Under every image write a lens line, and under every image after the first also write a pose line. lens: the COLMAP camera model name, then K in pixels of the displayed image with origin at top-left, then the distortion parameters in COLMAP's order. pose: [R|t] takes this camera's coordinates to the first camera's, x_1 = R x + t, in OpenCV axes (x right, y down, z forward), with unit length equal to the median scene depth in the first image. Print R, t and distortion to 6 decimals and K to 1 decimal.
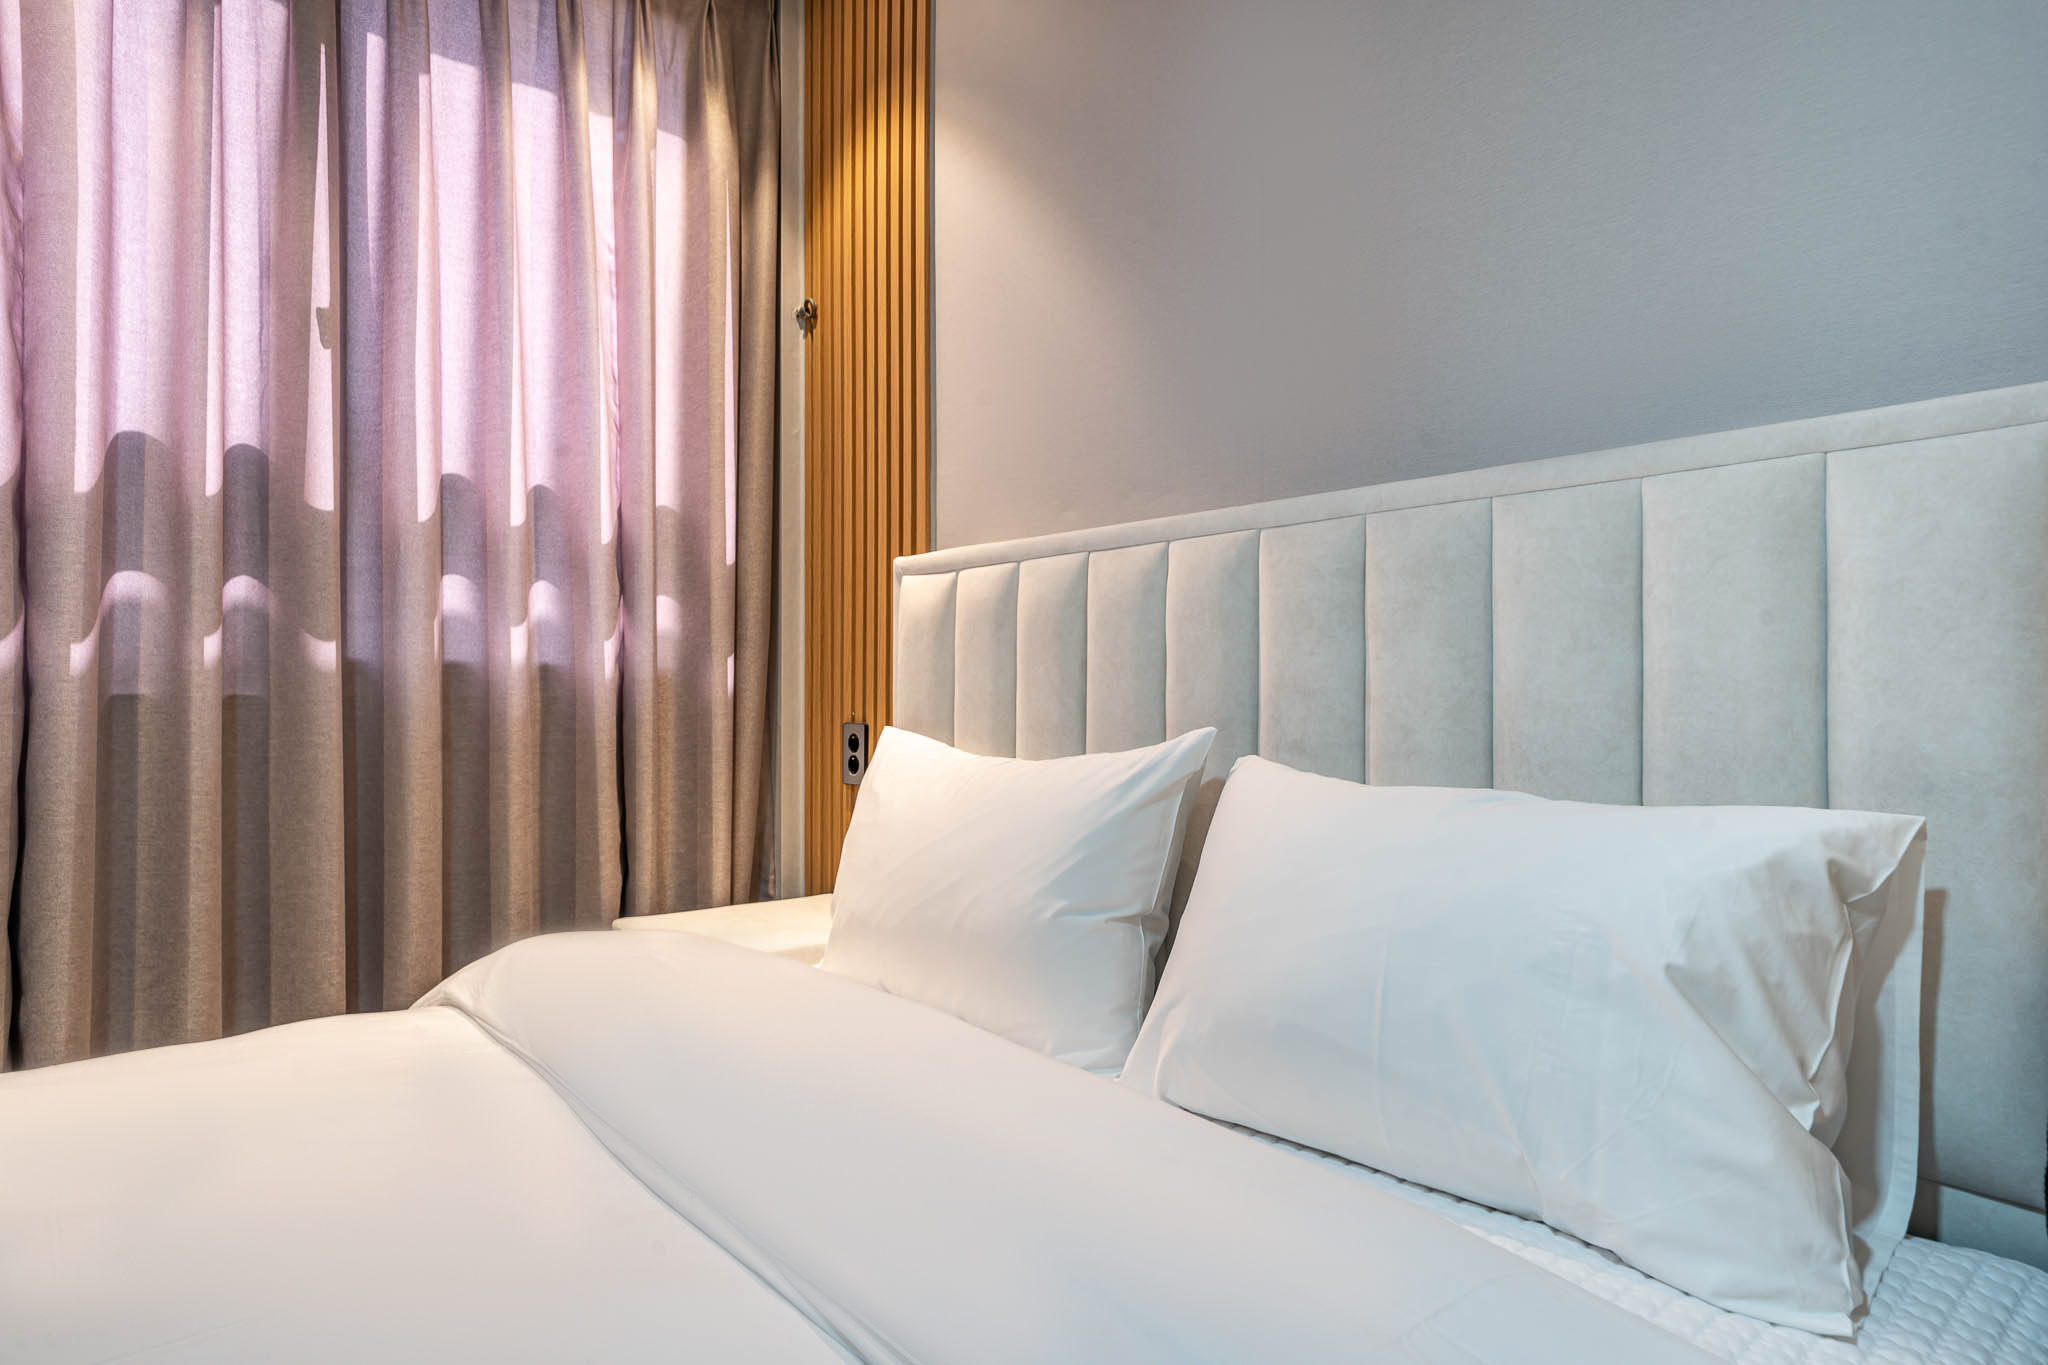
lens RADIAL K [[1153.5, 0, 1024.0], [0, 1153.5, 682.5], [0, 0, 1]] dist [0.032302, 0.000300]
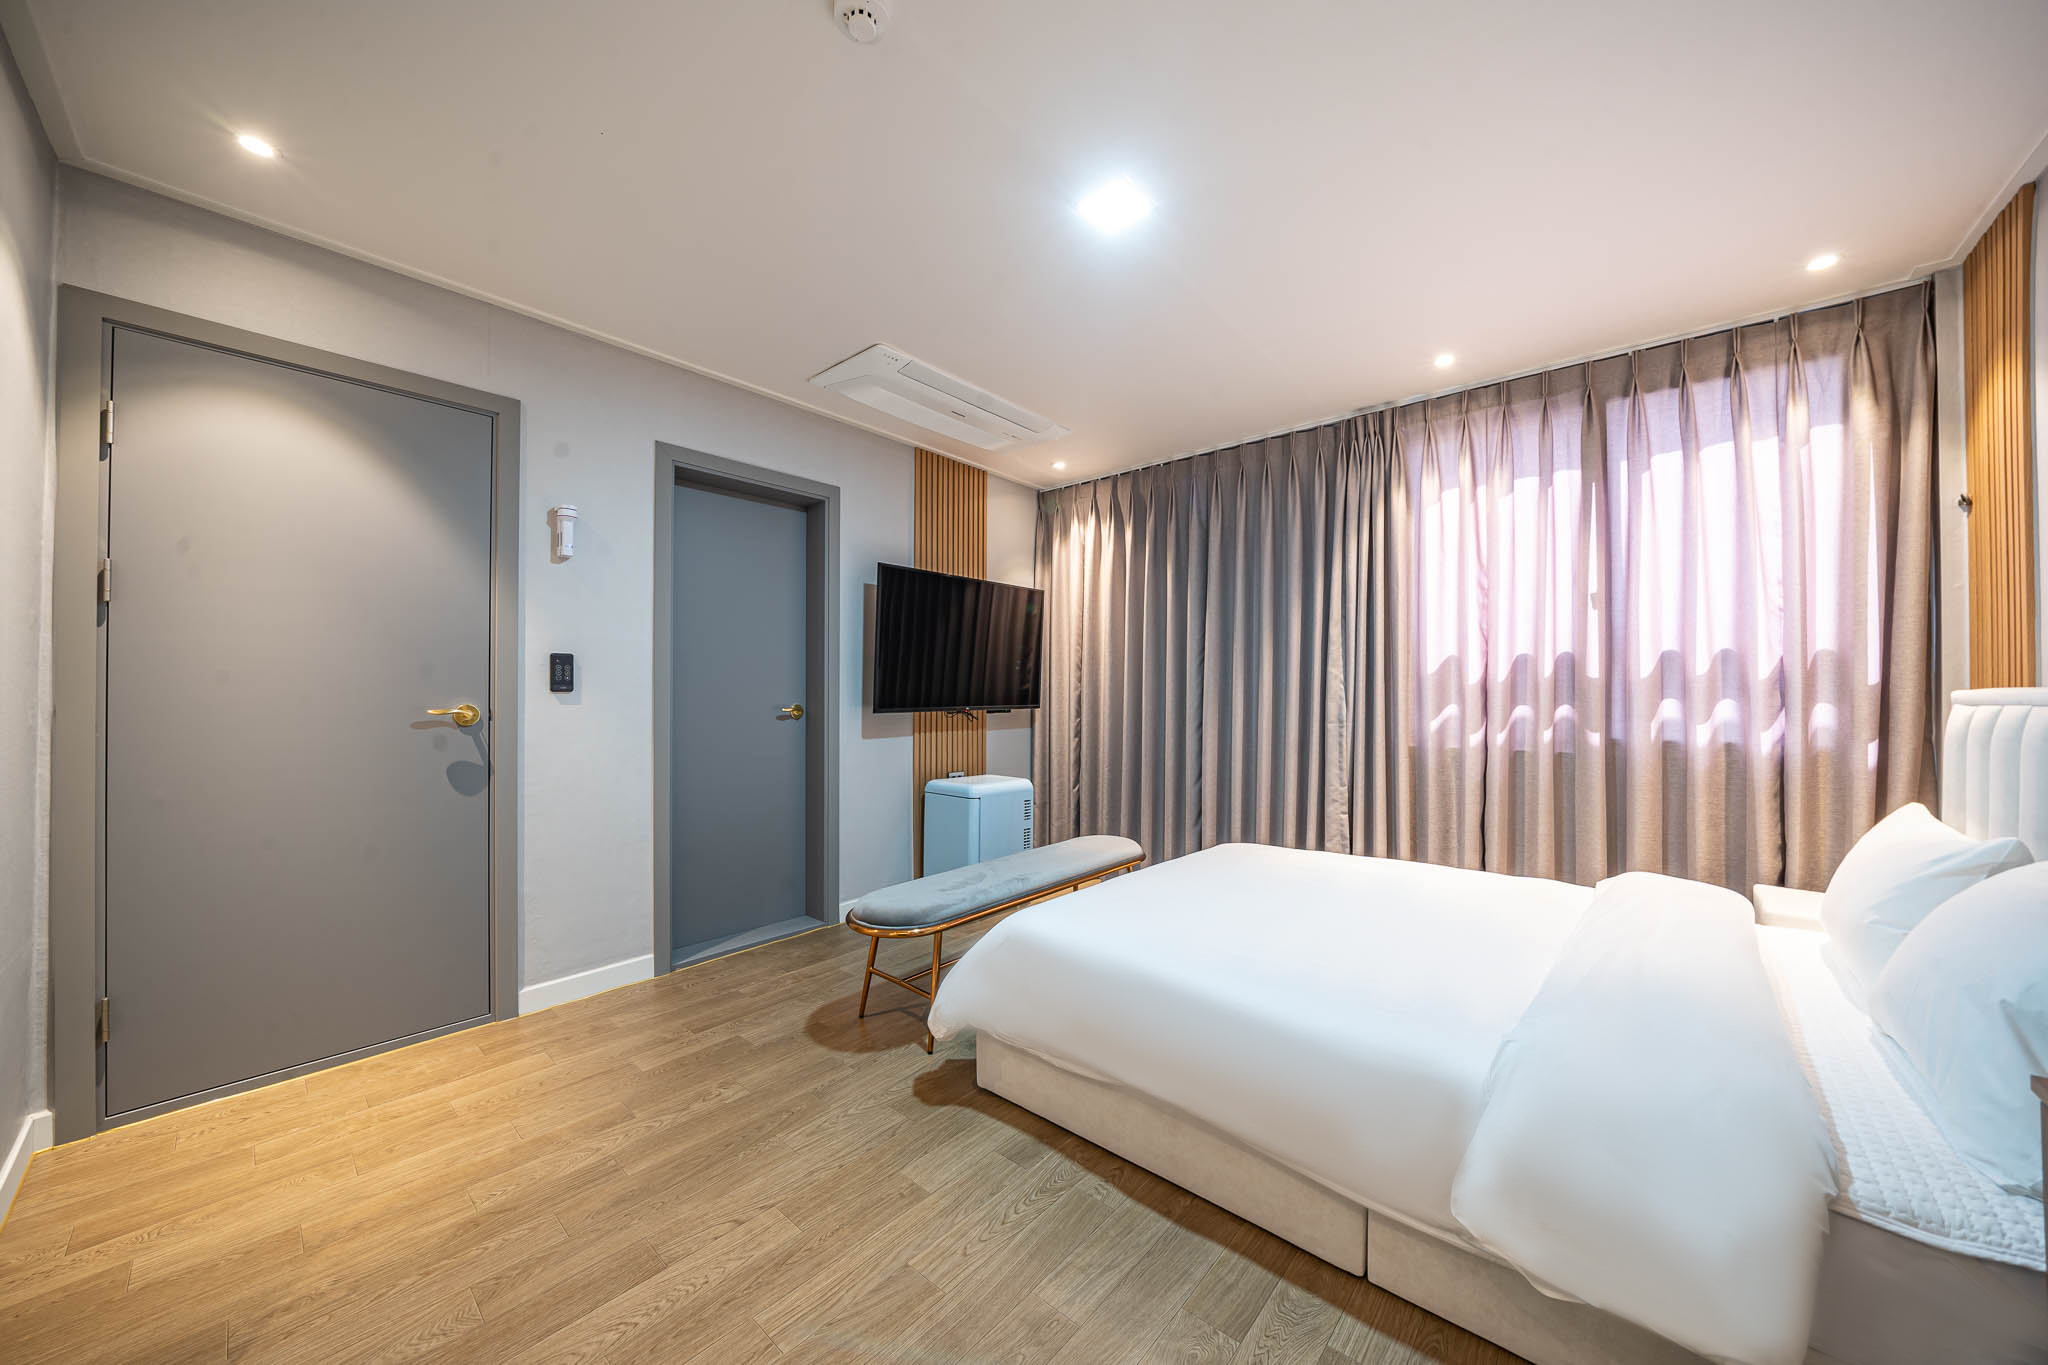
lens RADIAL K [[695.9, 0, 1032.9], [0, 695.9, 694.2], [0, 0, 1]] dist [-0.000474, 0.000034]
pose [[0.119685, -0.006665, -0.992790, 0.686981], [0.012162, 0.999912, -0.005247, -0.121547], [0.992737, -0.011446, 0.119755, -0.313558]]
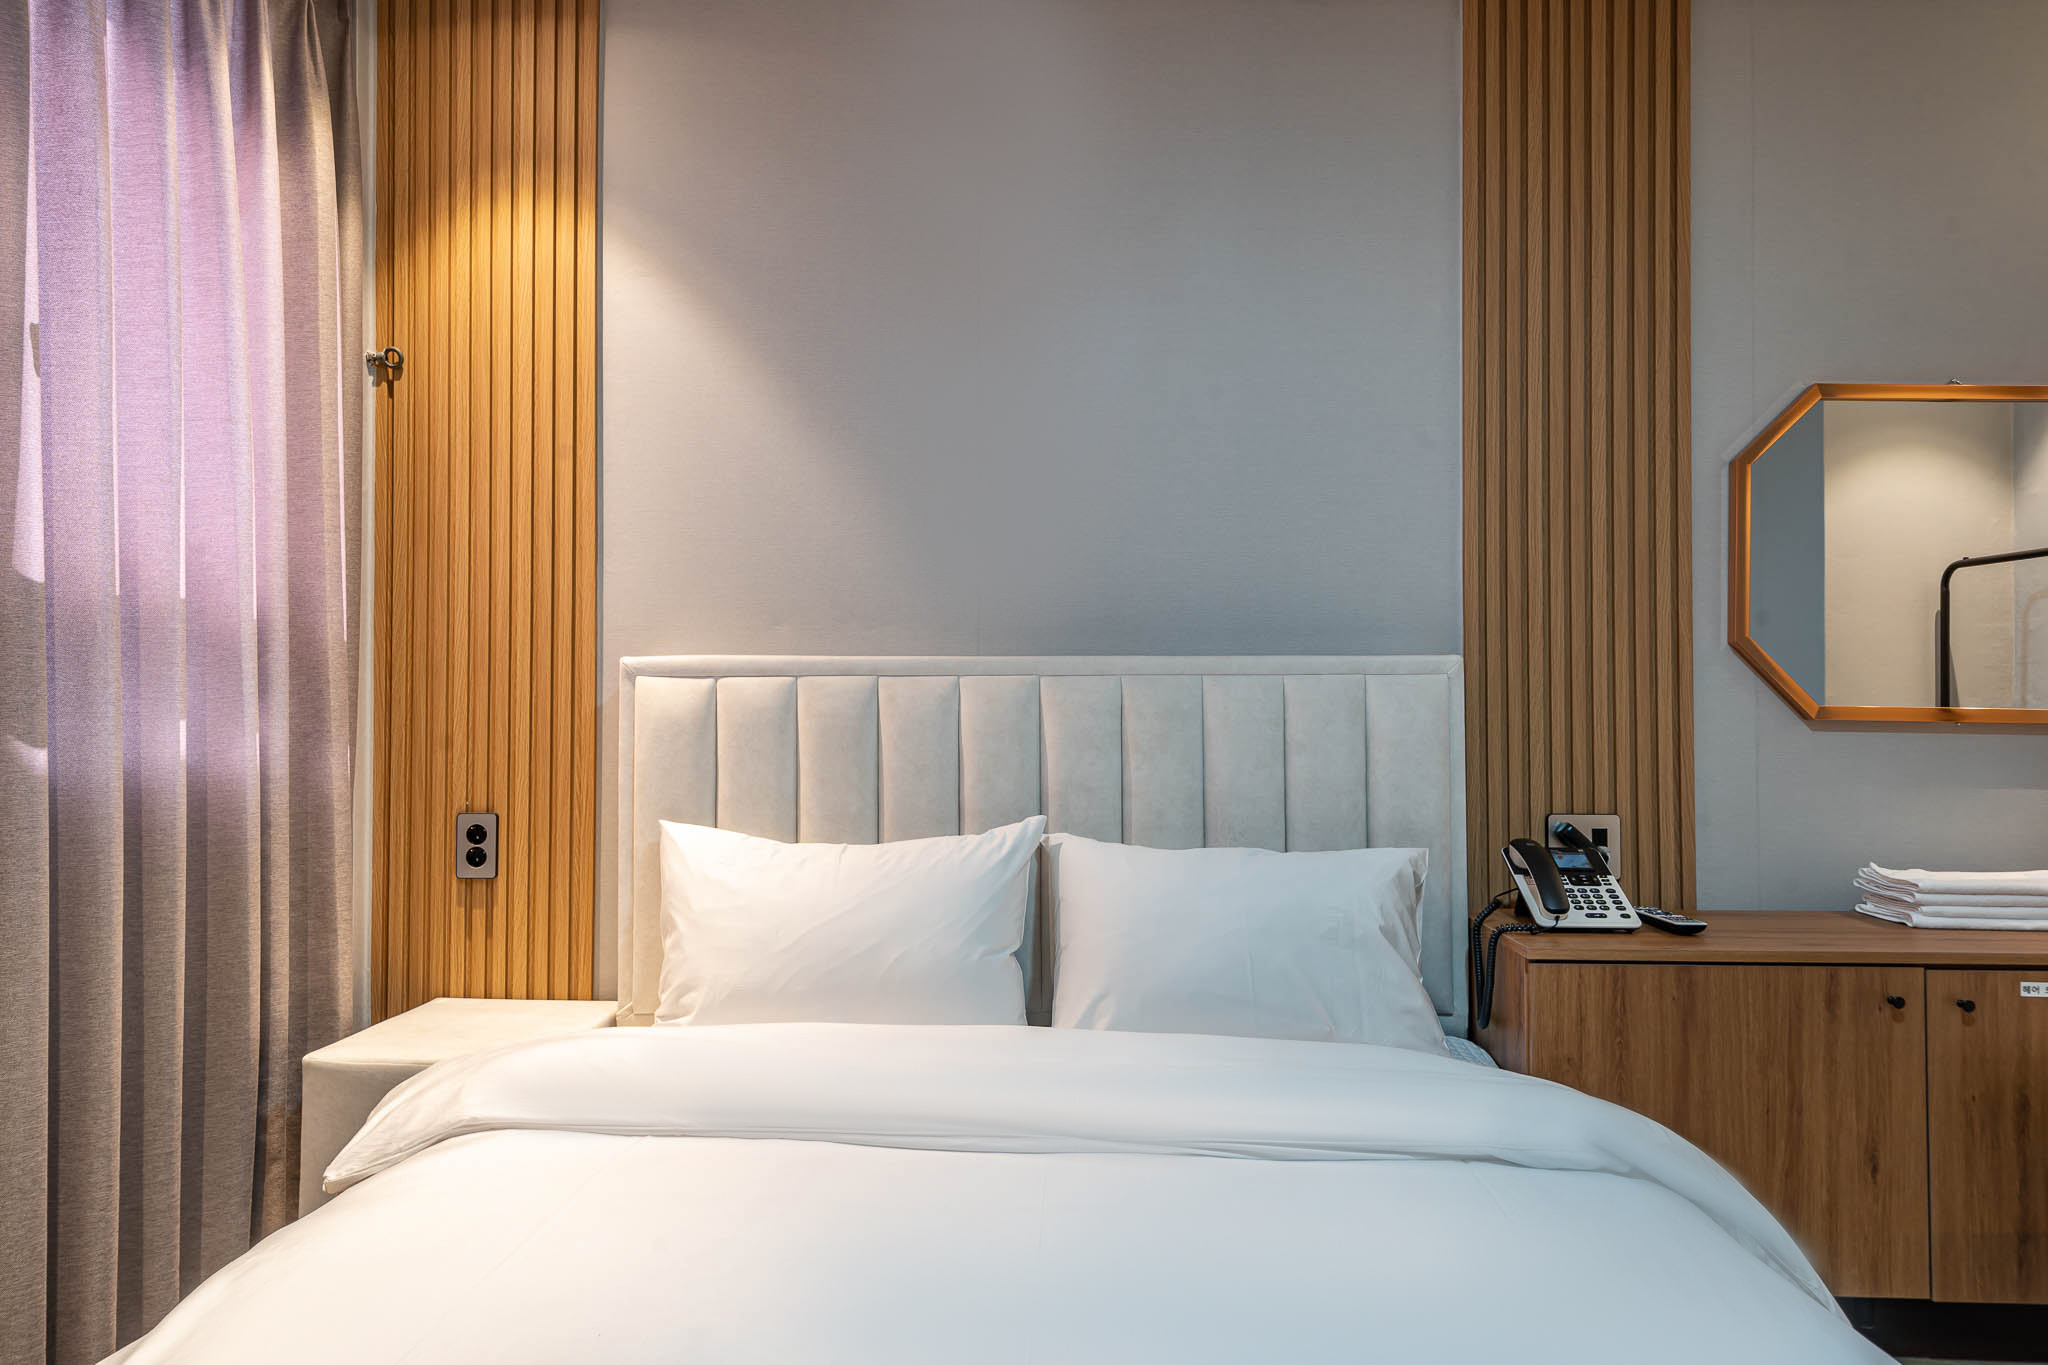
lens RADIAL K [[1335.6, 0, 974.5], [0, 1335.6, 683.8], [0, 0, 1]] dist [0.027344, 0.000630]
pose [[0.689598, 0.018680, 0.723952, -0.823601], [-0.012157, 0.999825, -0.014218, -0.075354], [-0.724090, 0.001004, 0.689704, -0.077133]]
